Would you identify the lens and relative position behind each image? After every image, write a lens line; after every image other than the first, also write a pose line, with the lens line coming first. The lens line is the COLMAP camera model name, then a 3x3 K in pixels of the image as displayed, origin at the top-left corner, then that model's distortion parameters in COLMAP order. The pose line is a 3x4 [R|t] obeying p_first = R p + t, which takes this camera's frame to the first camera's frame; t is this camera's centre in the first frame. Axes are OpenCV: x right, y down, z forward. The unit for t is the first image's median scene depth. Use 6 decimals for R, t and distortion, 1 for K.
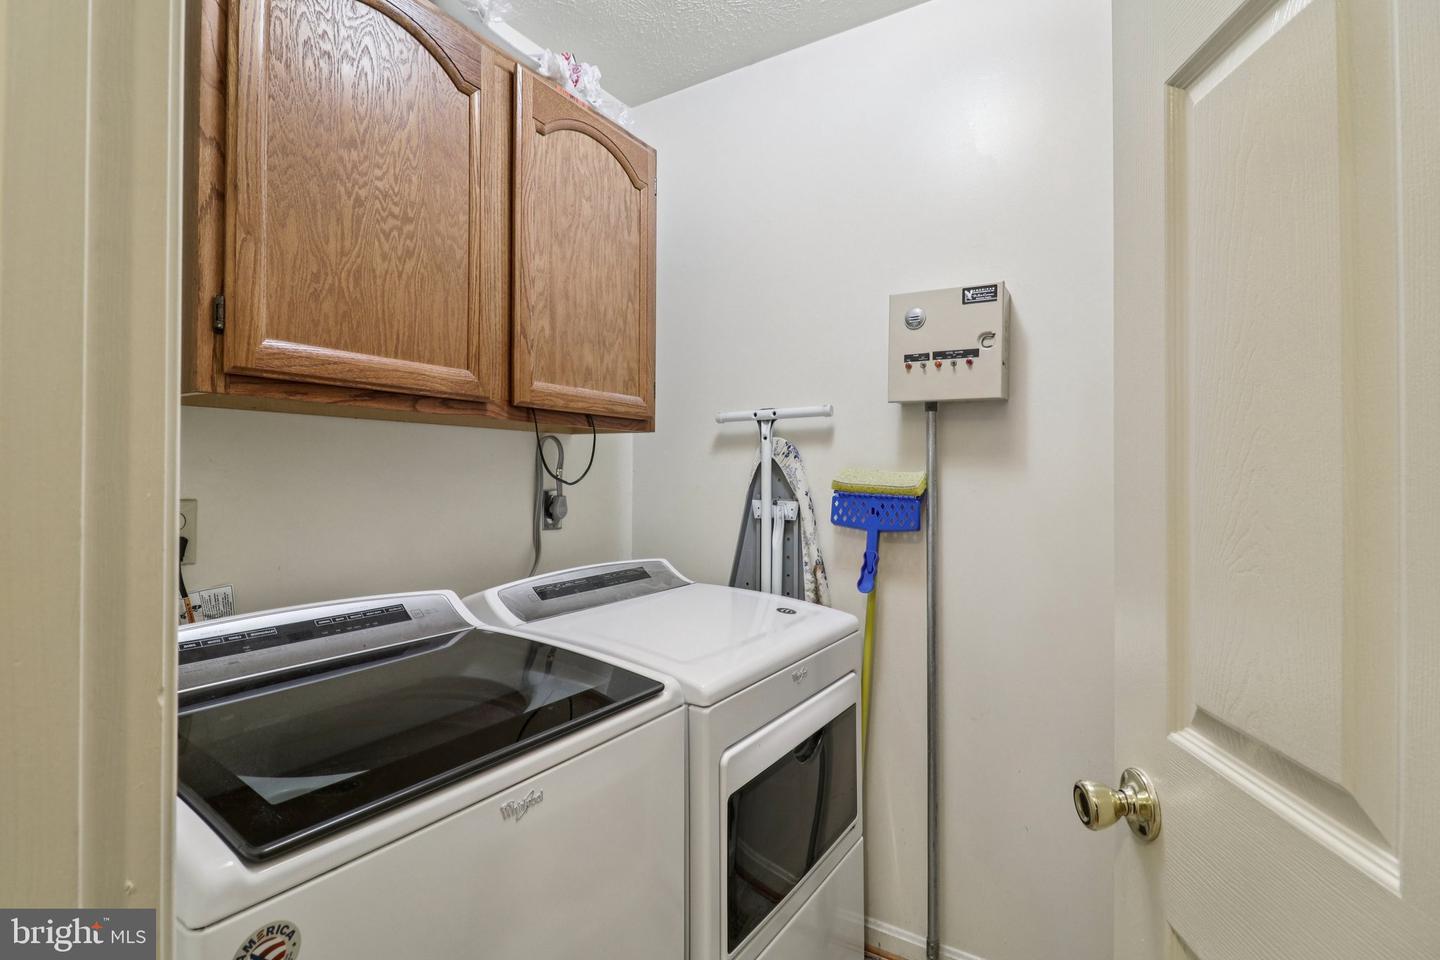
lens RADIAL K [[678.1, 0, 714.3], [0, 678.1, 478.0], [0, 0, 1]] dist [-0.001478, -0.014672]
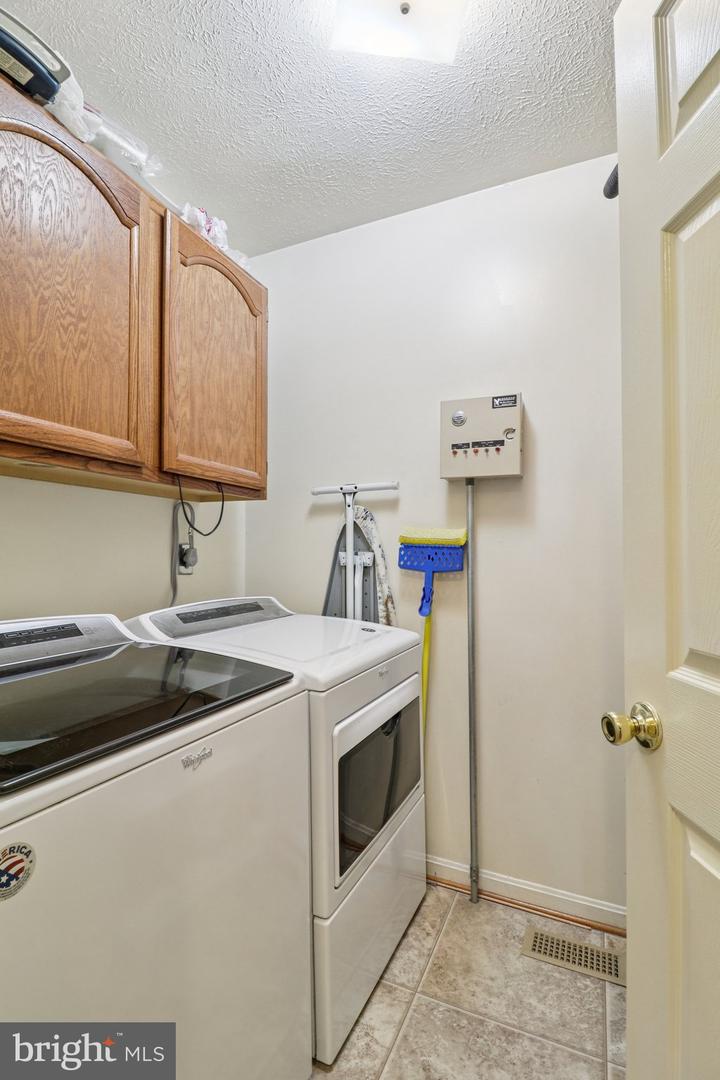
lens RADIAL K [[508.6, 0, 295.0], [0, 508.6, 602.2], [0, 0, 1]] dist [-0.001478, -0.014672]
pose [[0.990713, -0.000080, 0.135969, -0.182775], [0.001617, 0.999936, -0.011192, 0.155882], [-0.135960, 0.011308, 0.990650, 0.013045]]
